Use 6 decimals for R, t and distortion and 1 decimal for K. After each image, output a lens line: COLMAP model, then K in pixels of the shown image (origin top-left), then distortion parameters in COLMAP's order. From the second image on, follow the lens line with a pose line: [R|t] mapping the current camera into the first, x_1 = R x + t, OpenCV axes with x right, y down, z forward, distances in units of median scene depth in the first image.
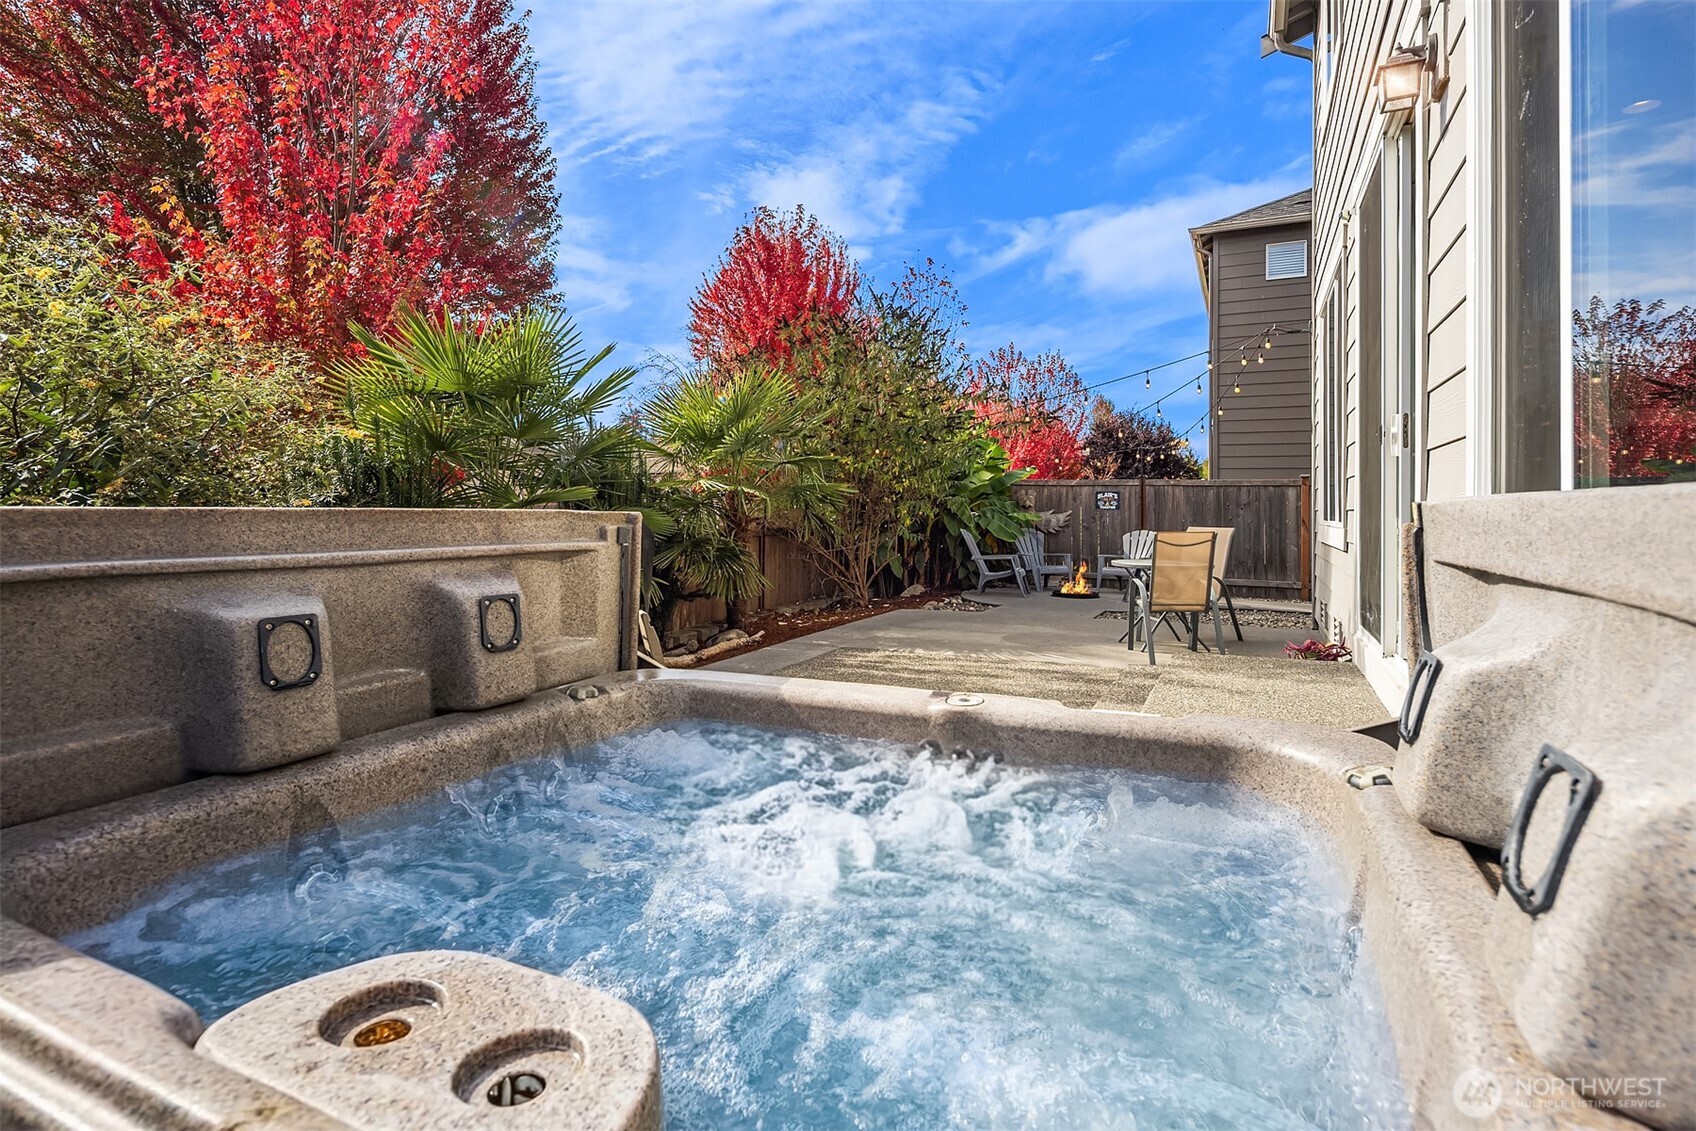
lens RADIAL K [[822.1, 0, 854.2], [0, 822.1, 509.0], [0, 0, 1]] dist [0.001468, -0.003096]
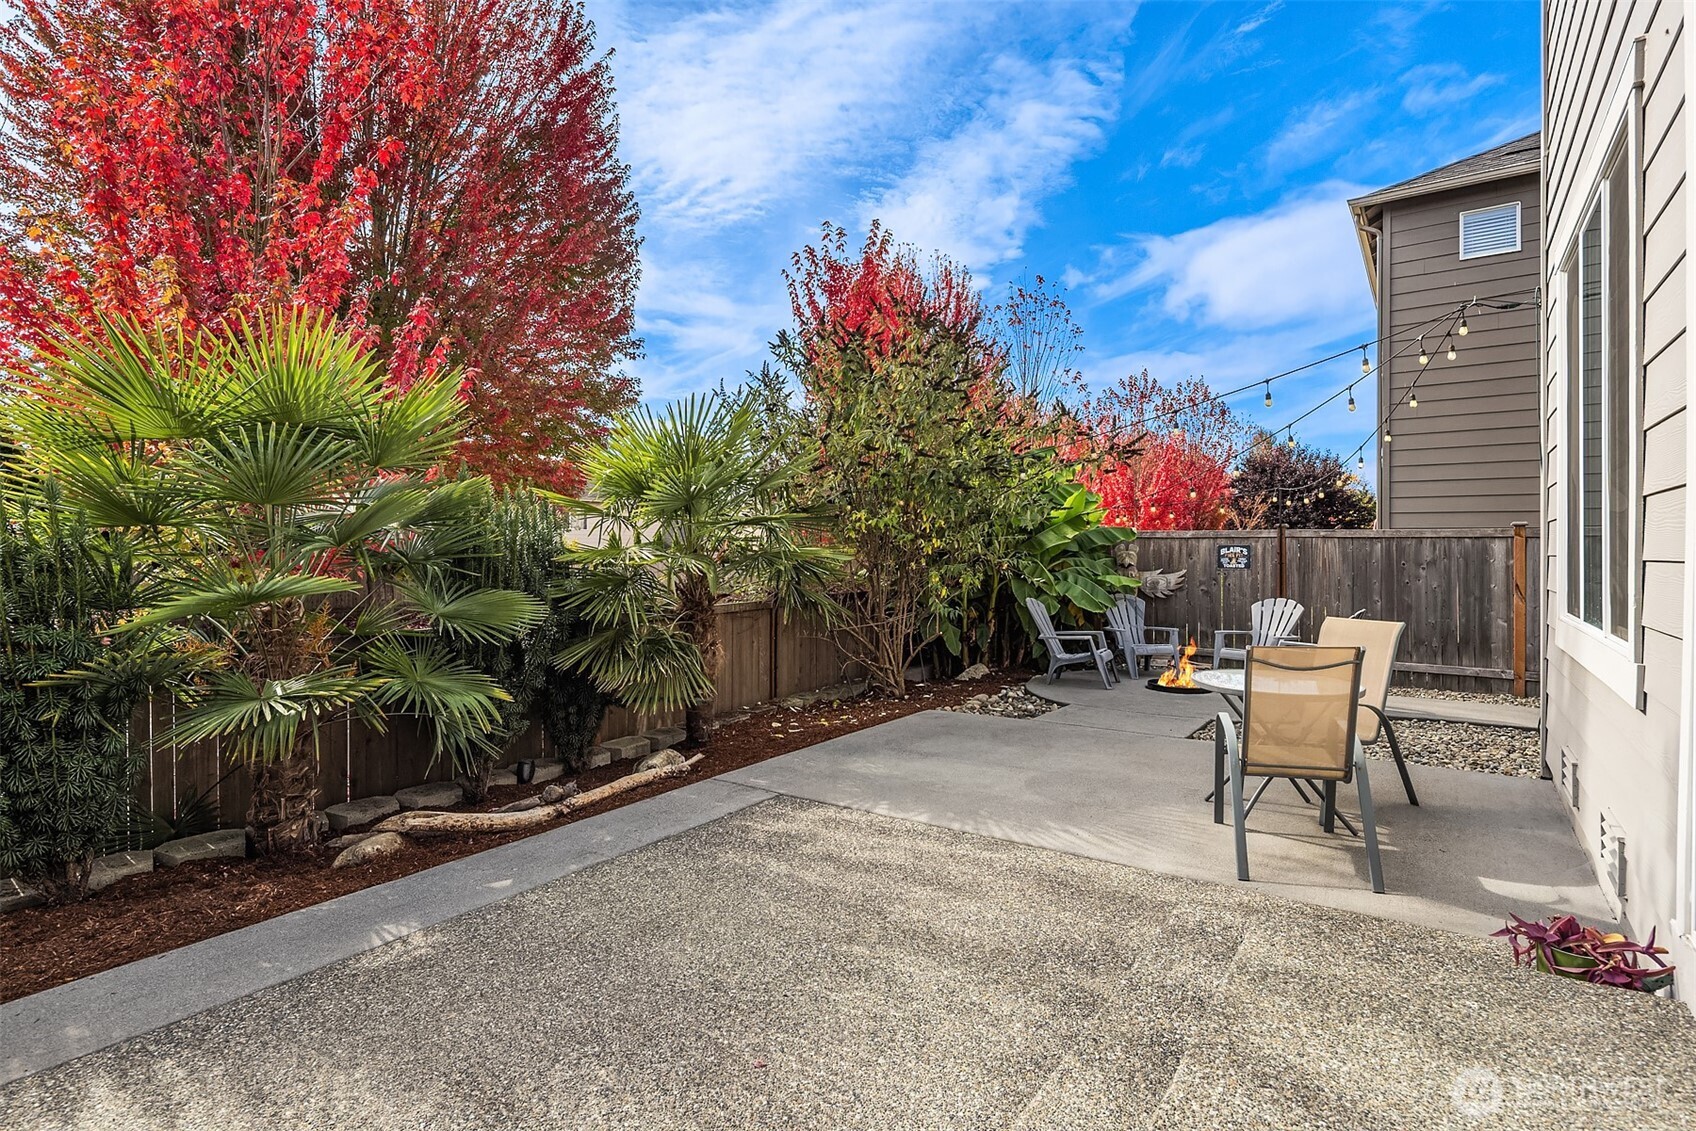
lens RADIAL K [[822.1, 0, 851.9], [0, 822.1, 562.0], [0, 0, 1]] dist [0.001468, -0.003096]
pose [[0.985127, -0.005639, -0.171738, 0.085296], [0.007832, 0.999896, 0.012093, -0.018074], [0.171652, -0.013258, 0.985068, 0.170305]]
